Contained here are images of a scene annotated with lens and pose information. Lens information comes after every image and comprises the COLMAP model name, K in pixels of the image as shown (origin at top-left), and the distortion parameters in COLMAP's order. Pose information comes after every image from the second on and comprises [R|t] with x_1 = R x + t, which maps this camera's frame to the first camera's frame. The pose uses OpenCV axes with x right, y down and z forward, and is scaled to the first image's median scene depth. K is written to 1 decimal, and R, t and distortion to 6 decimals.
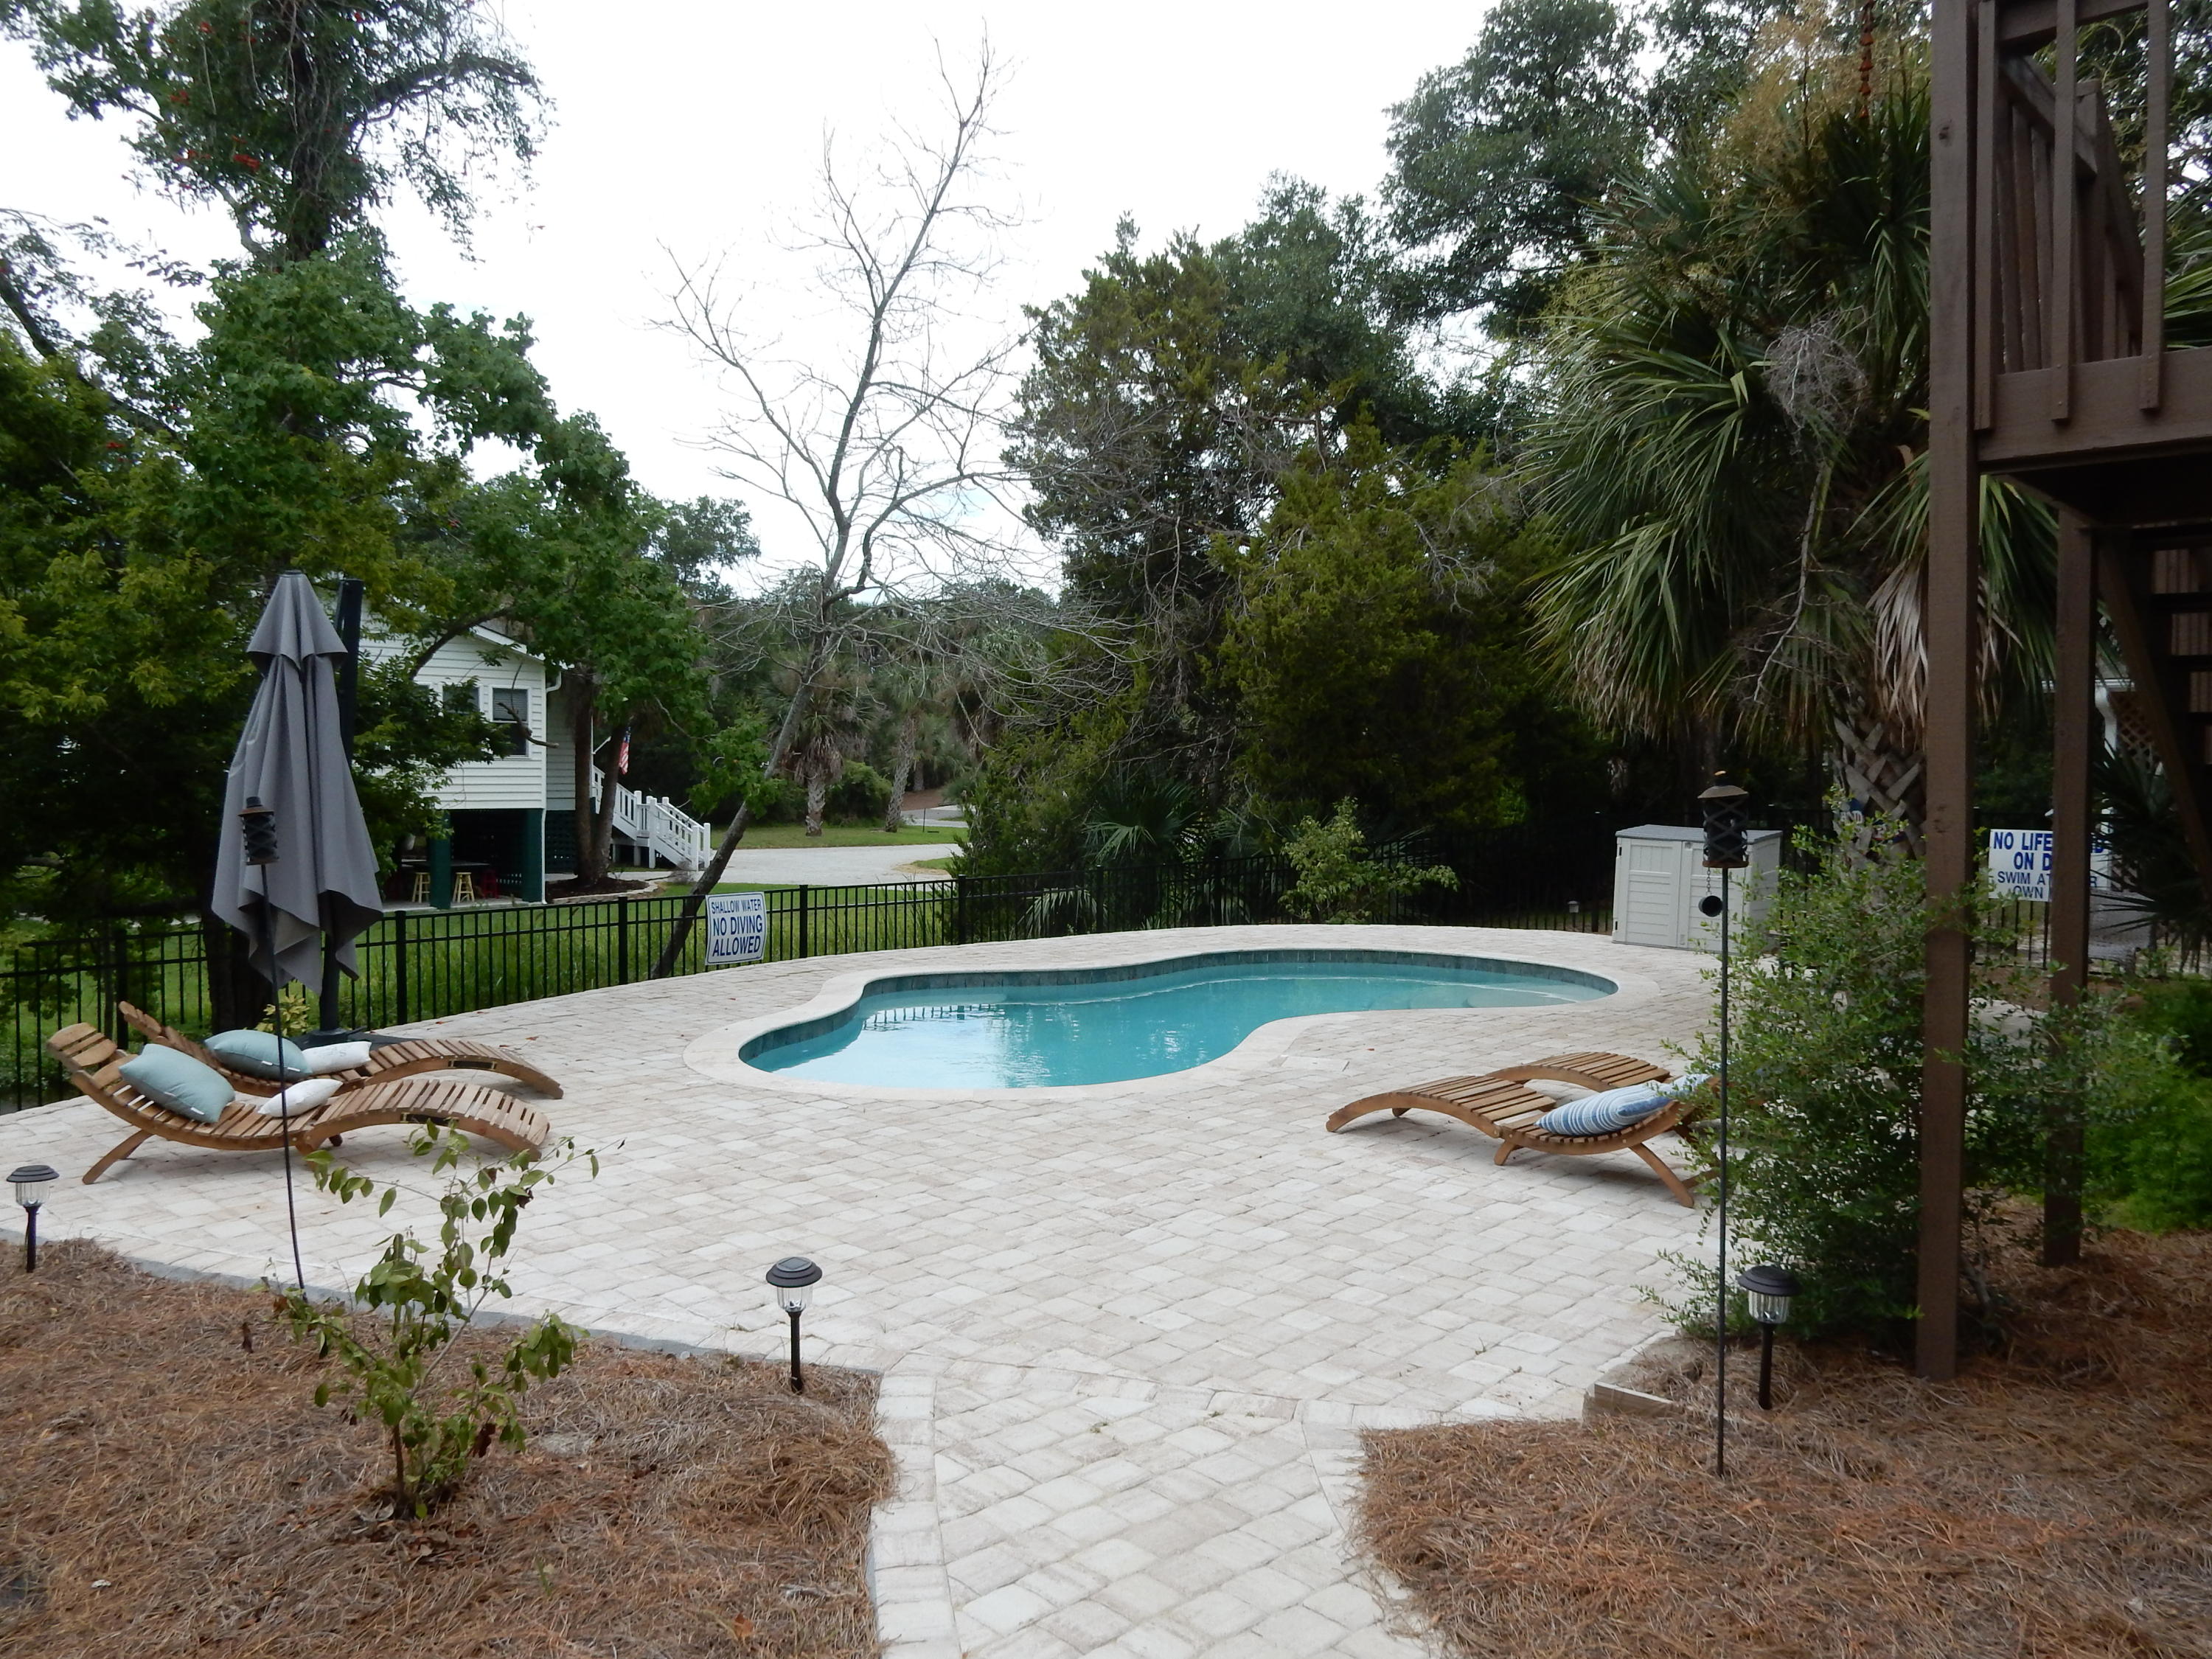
lens RADIAL K [[1626.6, 0, 1107.2], [0, 1626.6, 828.3], [0, 0, 1]] dist [-0.000036, -0.000606]
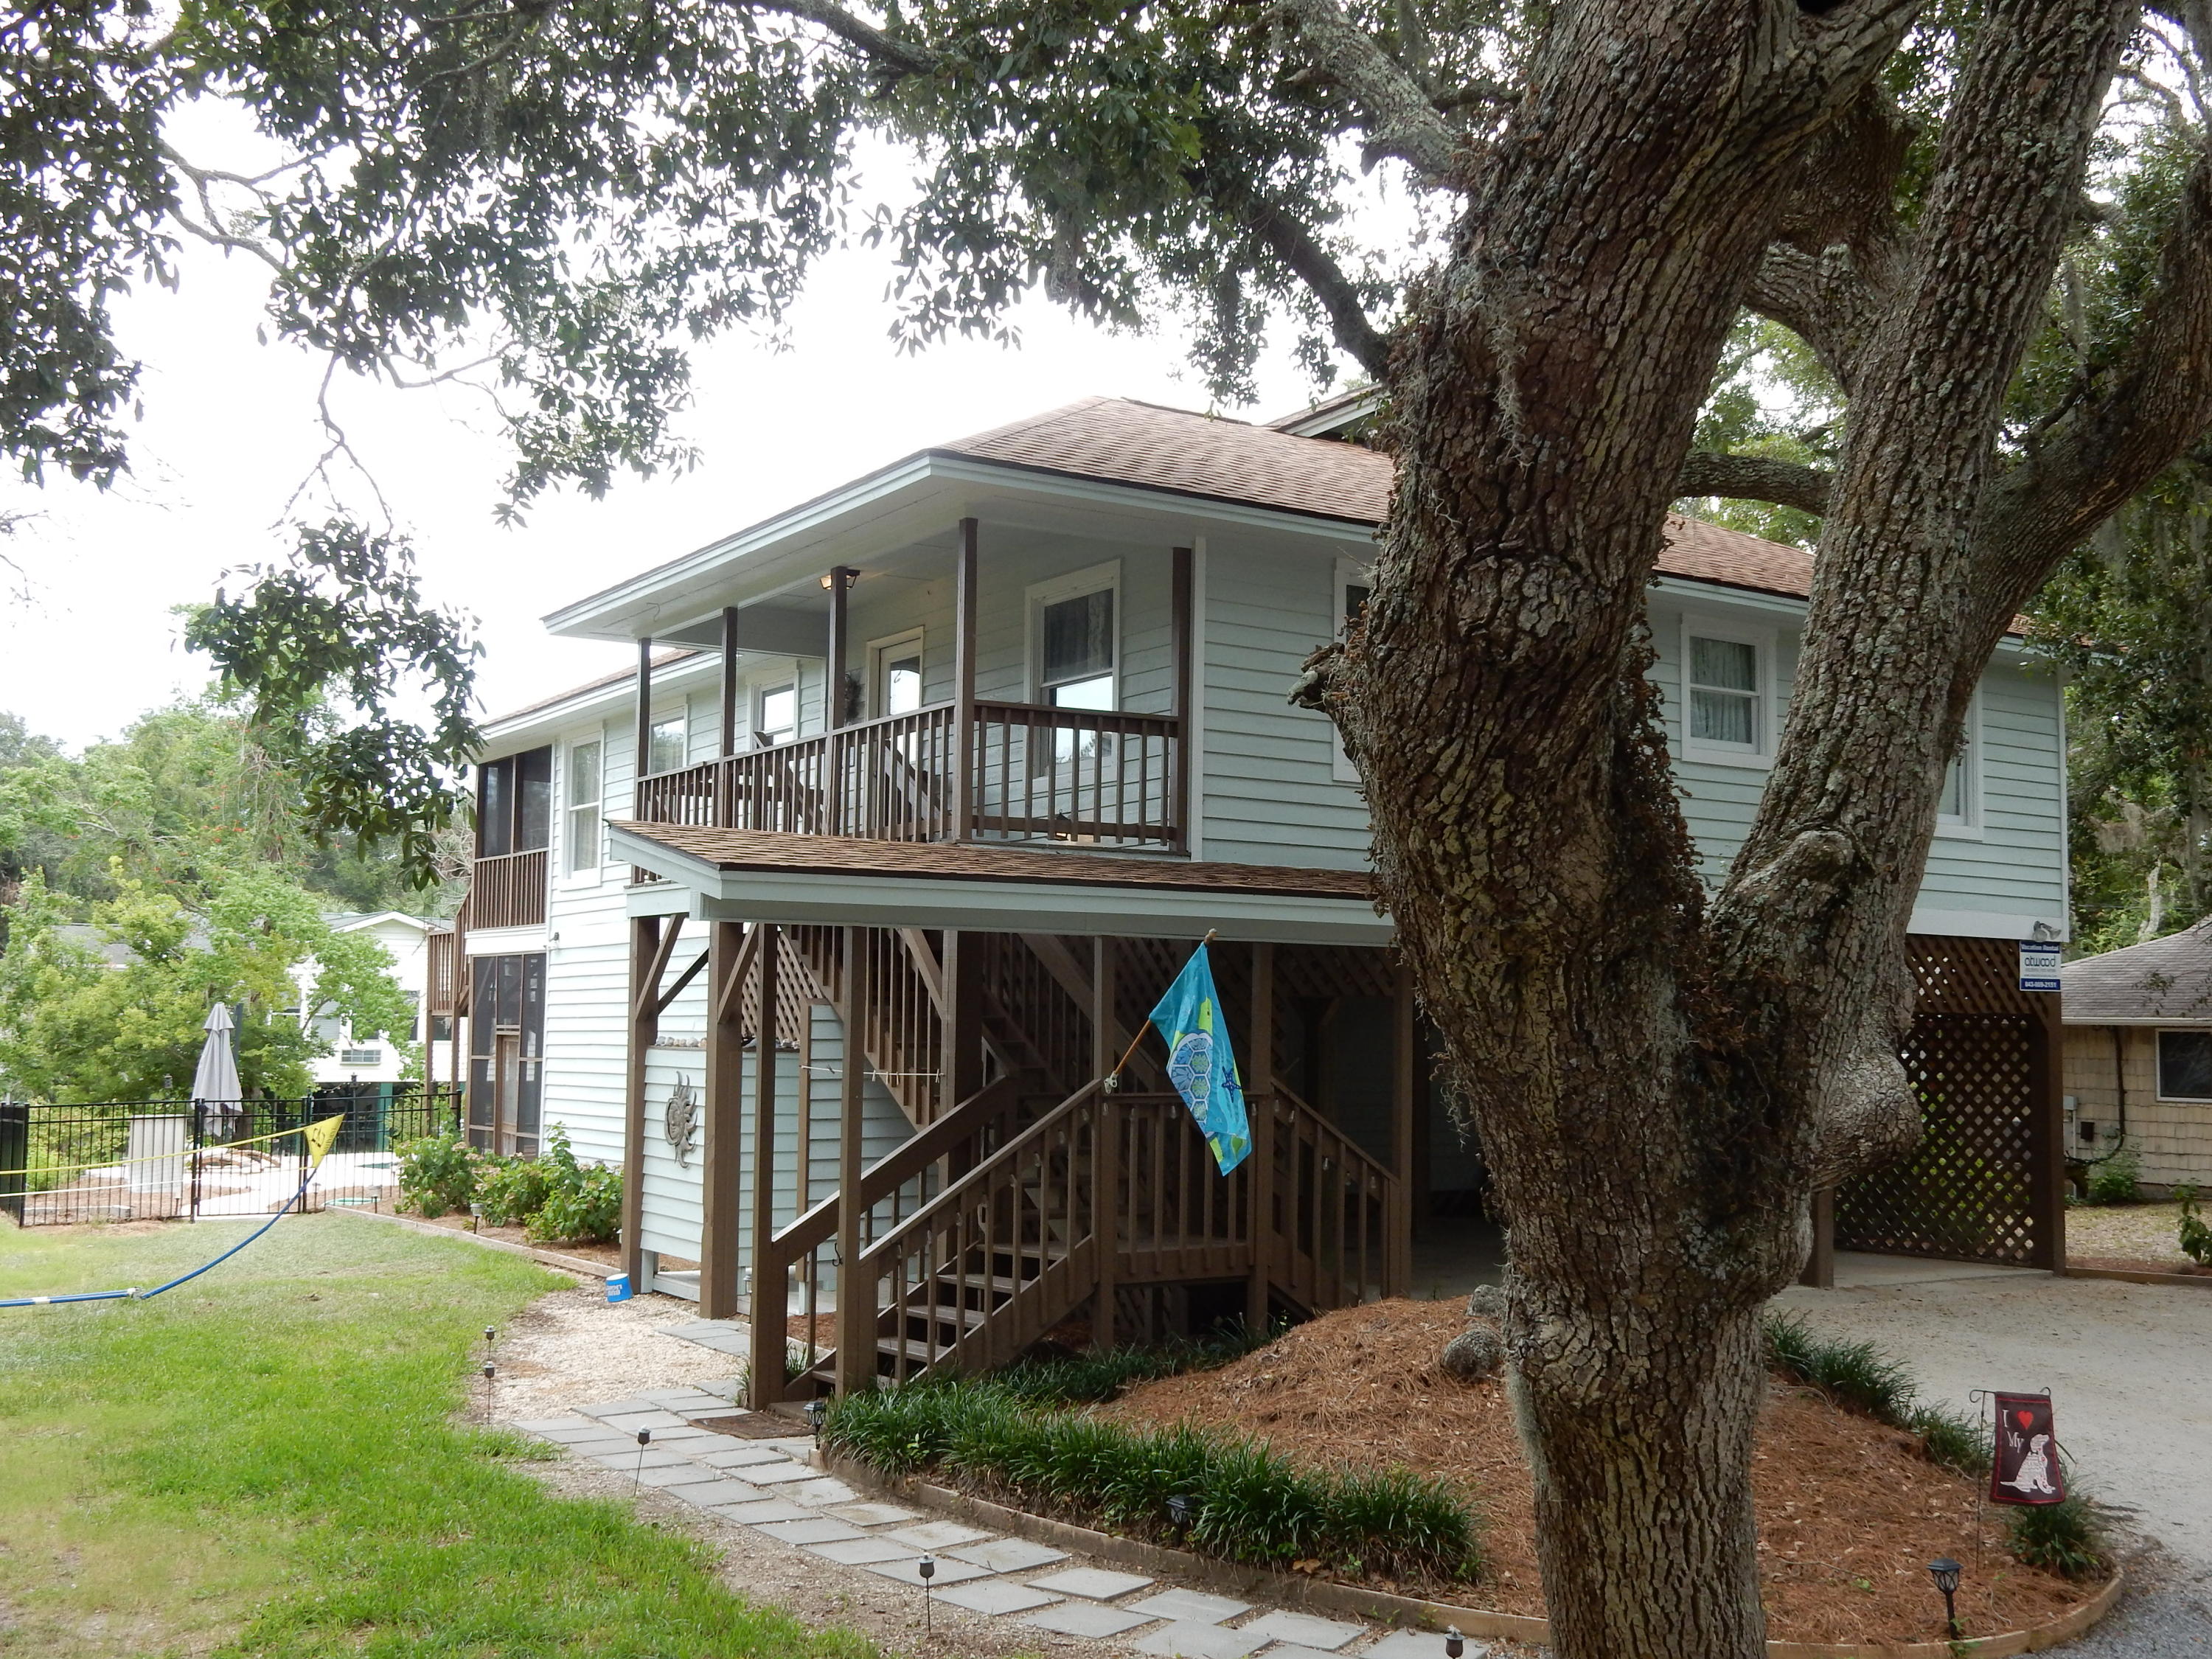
lens RADIAL K [[2283.3, 0, 1112.5], [0, 2283.3, 820.9], [0, 0, 1]] dist [-0.011314, 0.000000]
pose [[0.965290, -0.014502, -0.260778, 2.186968], [-0.012753, 0.994649, -0.102520, -0.074947], [0.260870, 0.102287, 0.959940, -2.645431]]
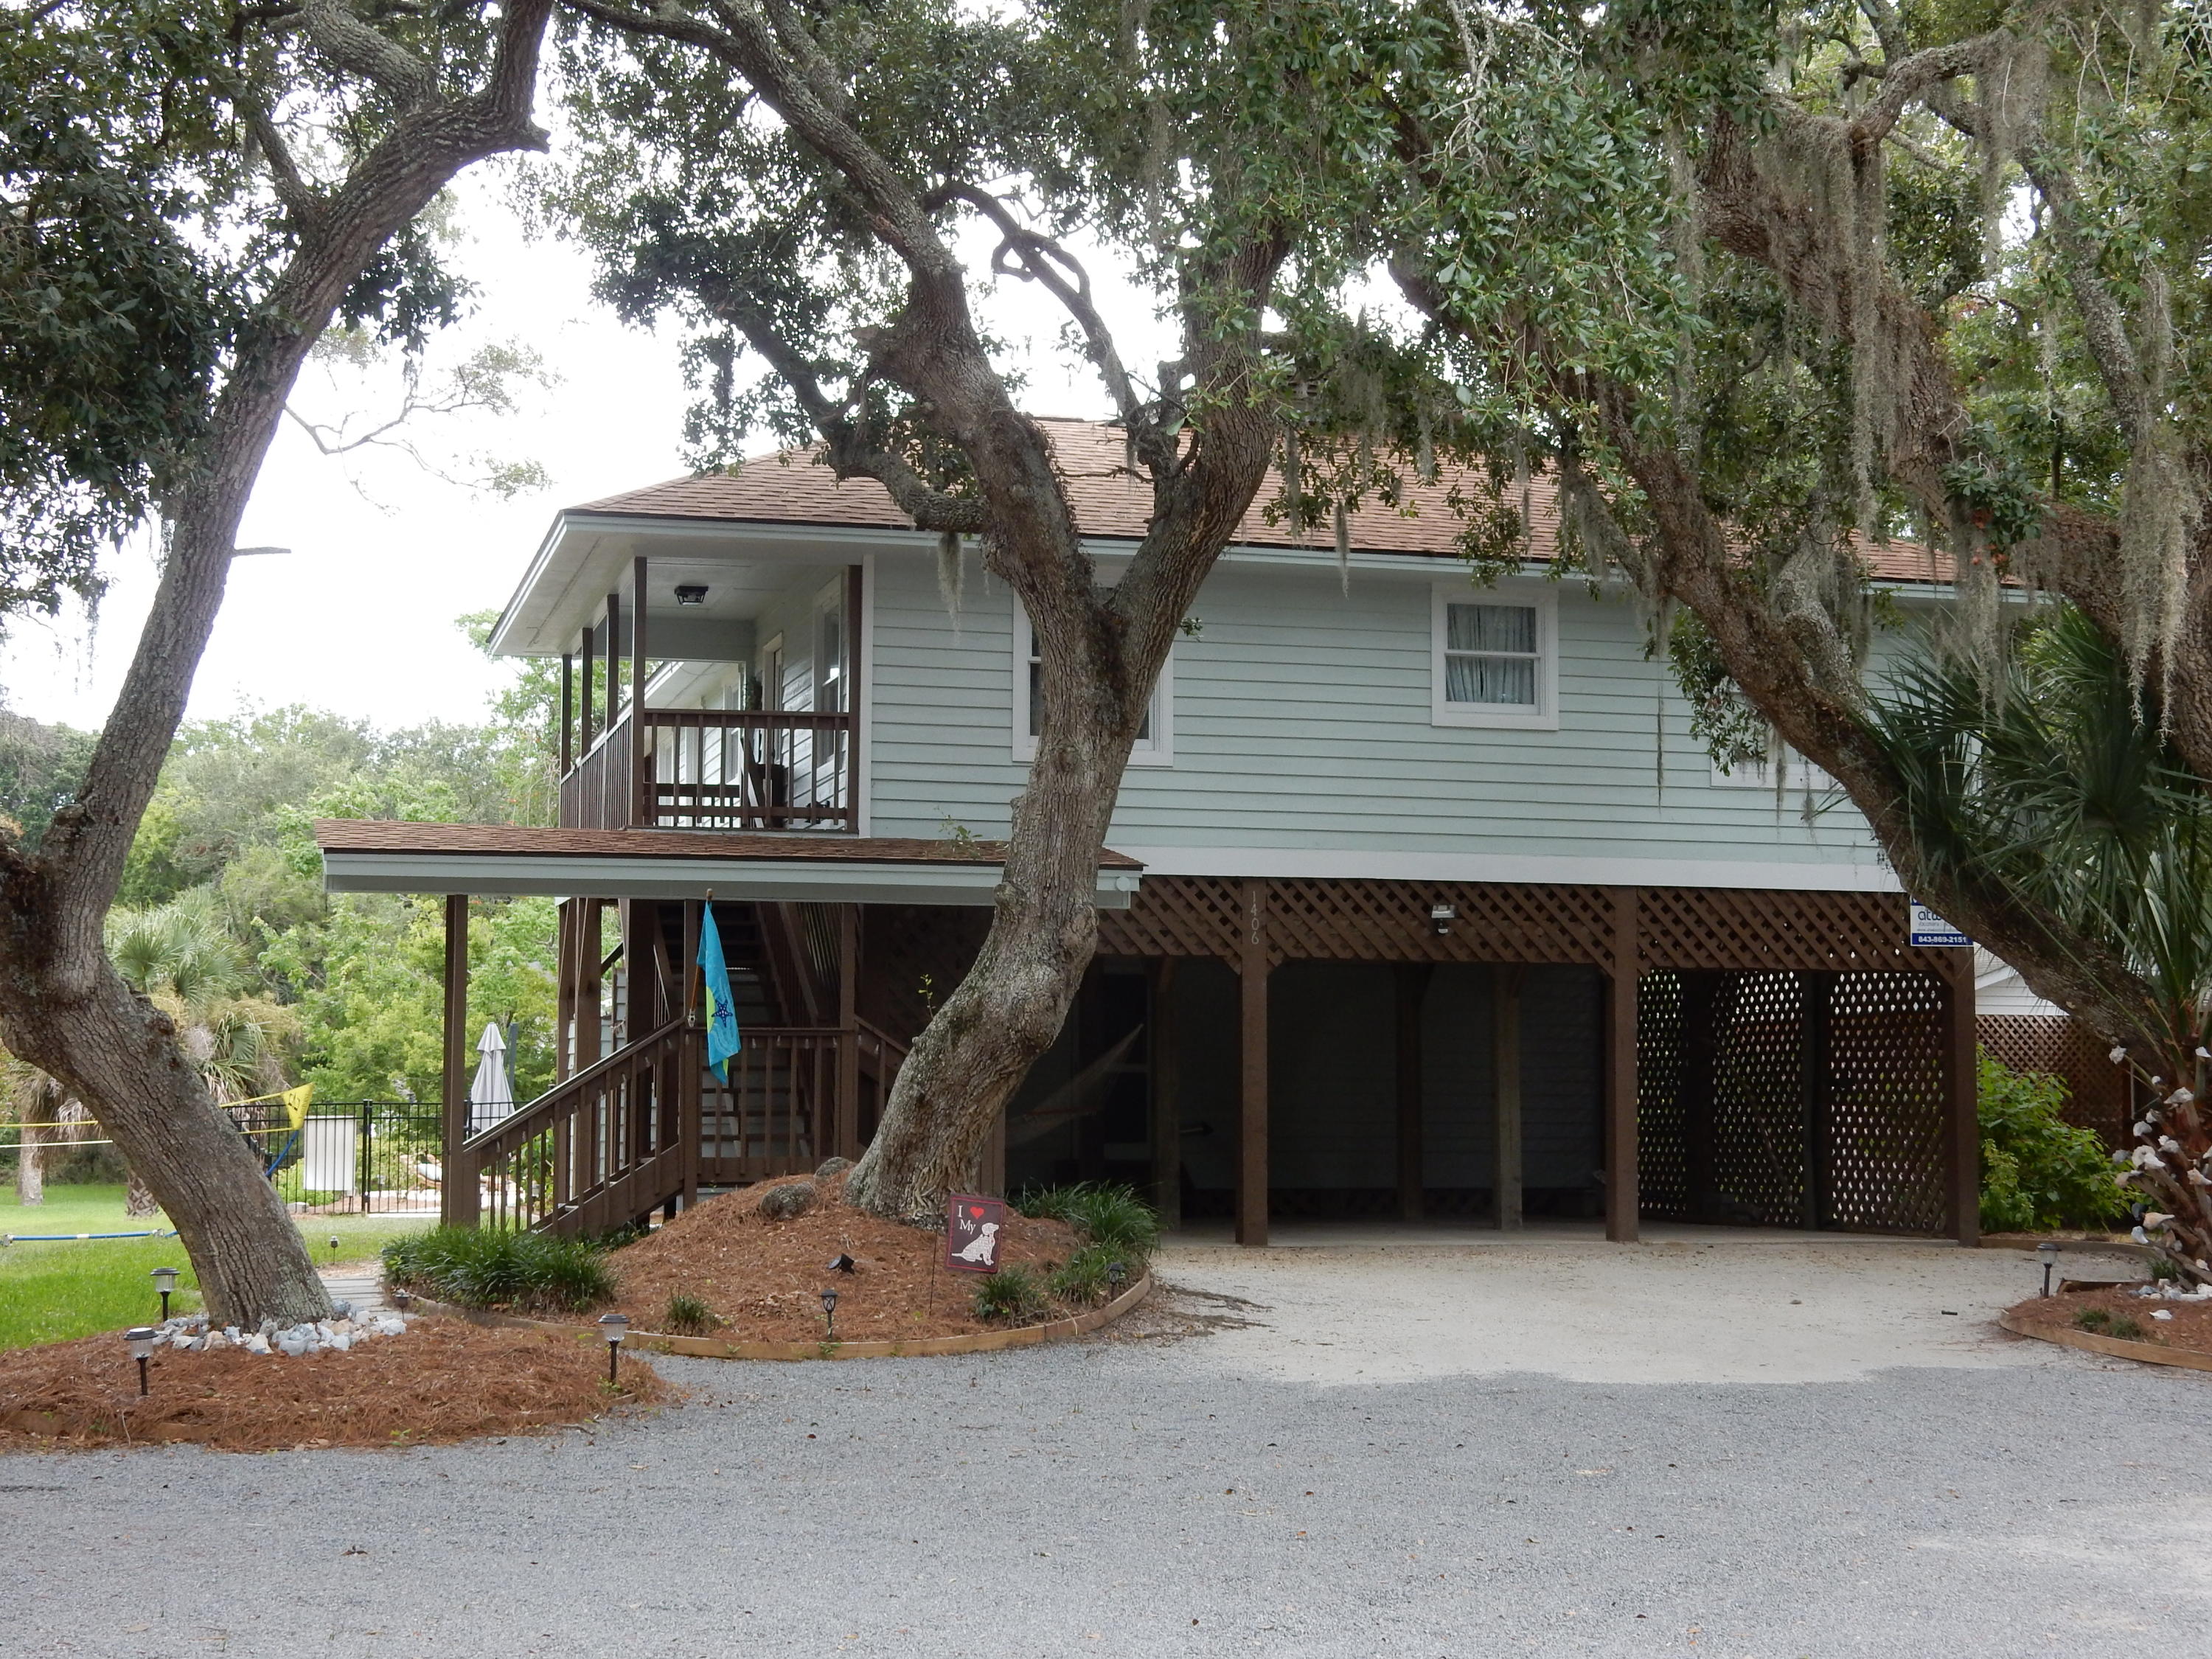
lens RADIAL K [[3229.4, 0, 1105.5], [0, 3229.4, 826.5], [0, 0, 1]] dist [-0.037742, 0.000000]
pose [[0.836910, -0.045319, -0.545462, 3.550945], [-0.008467, 0.995375, -0.095691, 0.039354], [0.547276, 0.084703, 0.832655, -3.212537]]
